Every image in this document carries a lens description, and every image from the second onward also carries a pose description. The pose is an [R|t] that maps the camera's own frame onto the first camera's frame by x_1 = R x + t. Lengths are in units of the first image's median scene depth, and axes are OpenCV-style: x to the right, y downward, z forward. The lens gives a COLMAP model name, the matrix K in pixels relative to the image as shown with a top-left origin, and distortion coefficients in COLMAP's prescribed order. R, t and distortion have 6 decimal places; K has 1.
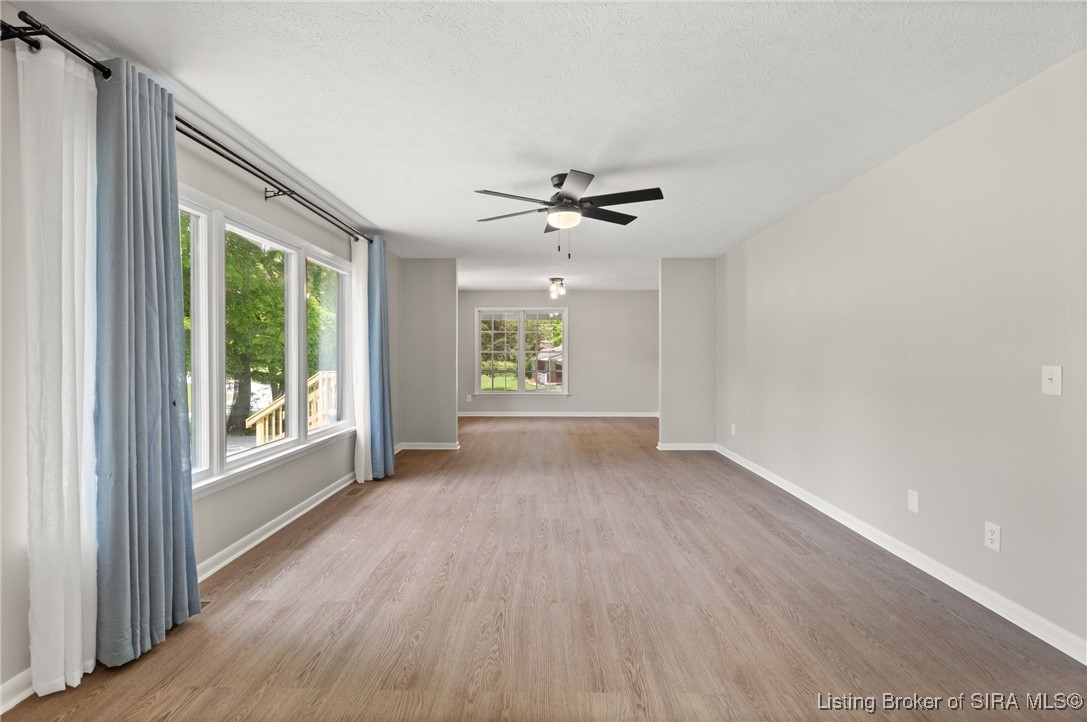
lens RADIAL K [[482.4, 0, 540.7], [0, 482.4, 360.2], [0, 0, 1]] dist [-0.001662, -0.000348]
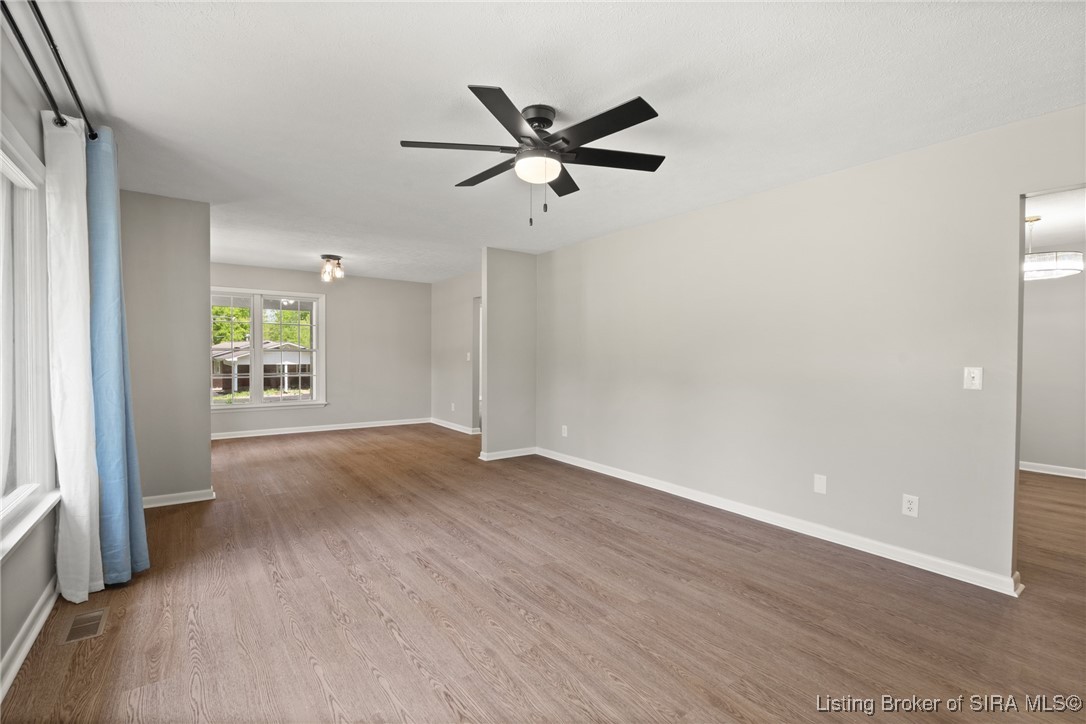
lens RADIAL K [[482.0, 0, 540.2], [0, 482.0, 361.2], [0, 0, 1]] dist [-0.001662, -0.000348]
pose [[0.801173, -0.000467, 0.598433, -0.329152], [-0.001509, 0.999995, 0.002800, -0.003209], [-0.598432, -0.003146, 0.801168, 0.343599]]
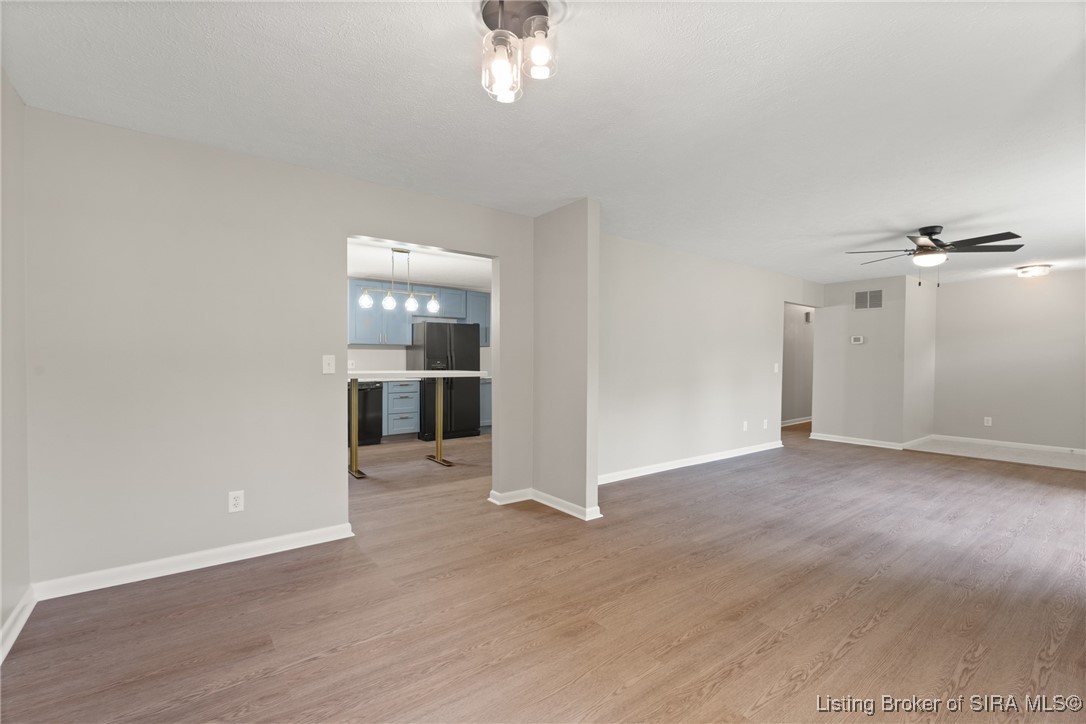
lens RADIAL K [[482.0, 0, 540.2], [0, 482.0, 361.2], [0, 0, 1]] dist [-0.001662, -0.000348]
pose [[-0.608261, -0.006578, 0.793709, -0.299765], [0.005463, 0.999907, 0.012473, -0.030211], [-0.793718, 0.011923, -0.608169, 2.240479]]
